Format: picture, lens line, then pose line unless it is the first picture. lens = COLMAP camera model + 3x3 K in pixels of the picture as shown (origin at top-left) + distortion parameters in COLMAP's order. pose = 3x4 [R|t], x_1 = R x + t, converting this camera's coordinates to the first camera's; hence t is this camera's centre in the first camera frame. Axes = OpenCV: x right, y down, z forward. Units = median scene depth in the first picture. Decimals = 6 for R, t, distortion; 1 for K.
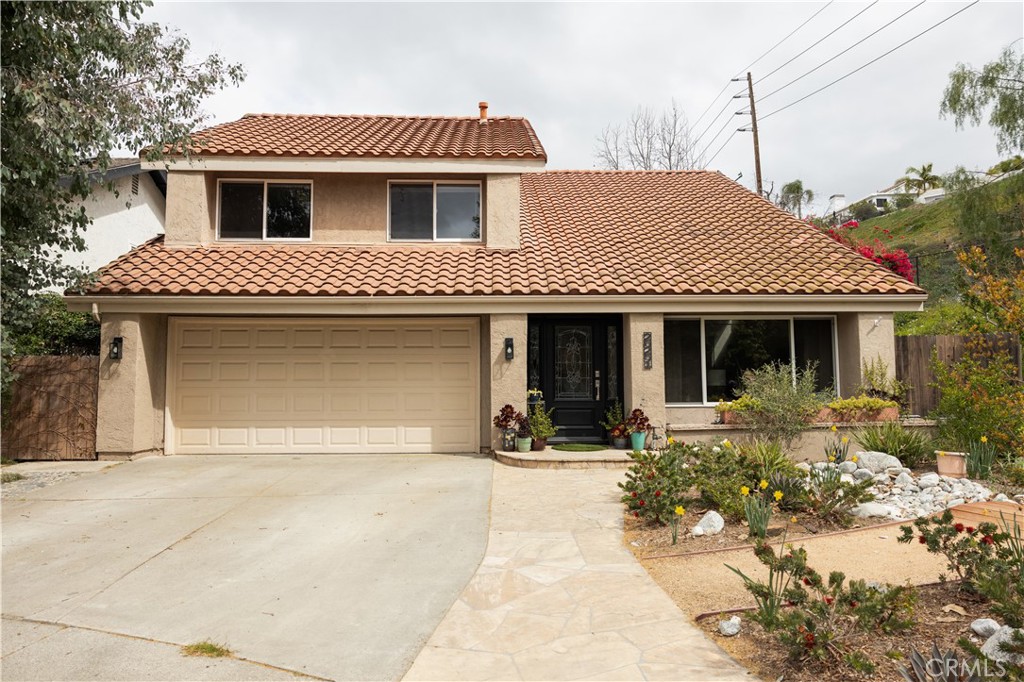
lens RADIAL K [[722.0, 0, 476.1], [0, 722.0, 337.5], [0, 0, 1]] dist [-0.000323, 0.001498]
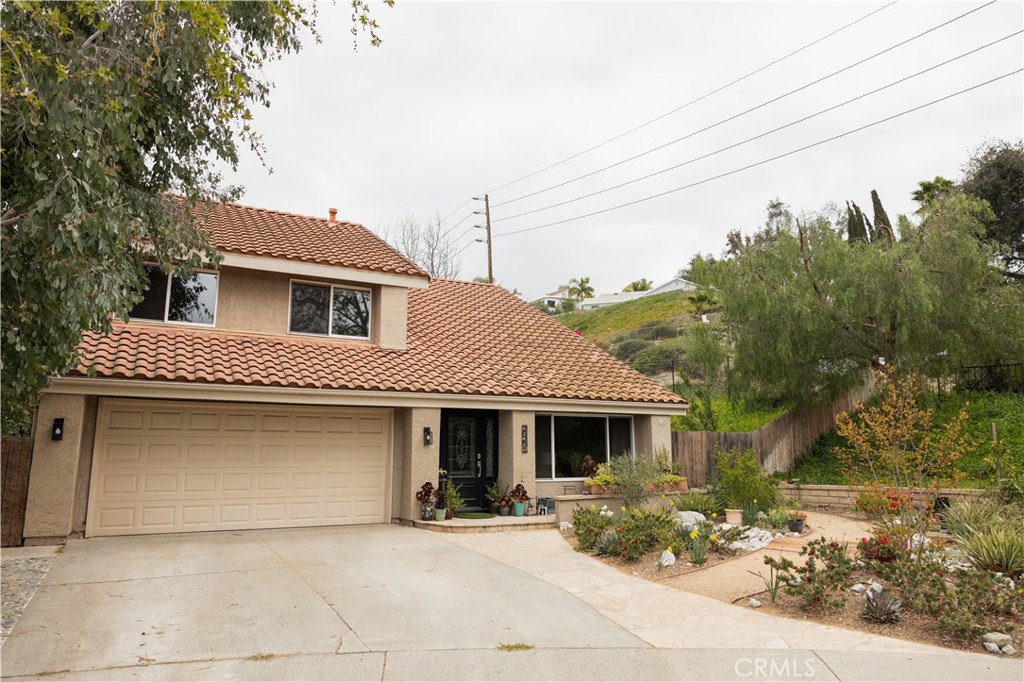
lens RADIAL K [[695.2, 0, 512.0], [0, 695.2, 341.0], [0, 0, 1]] dist [0.004060, 0.006243]
pose [[0.895619, 0.077573, 0.438005, -0.345536], [-0.034028, 0.993739, -0.106417, -0.023521], [-0.443518, 0.080405, 0.892652, -0.135432]]
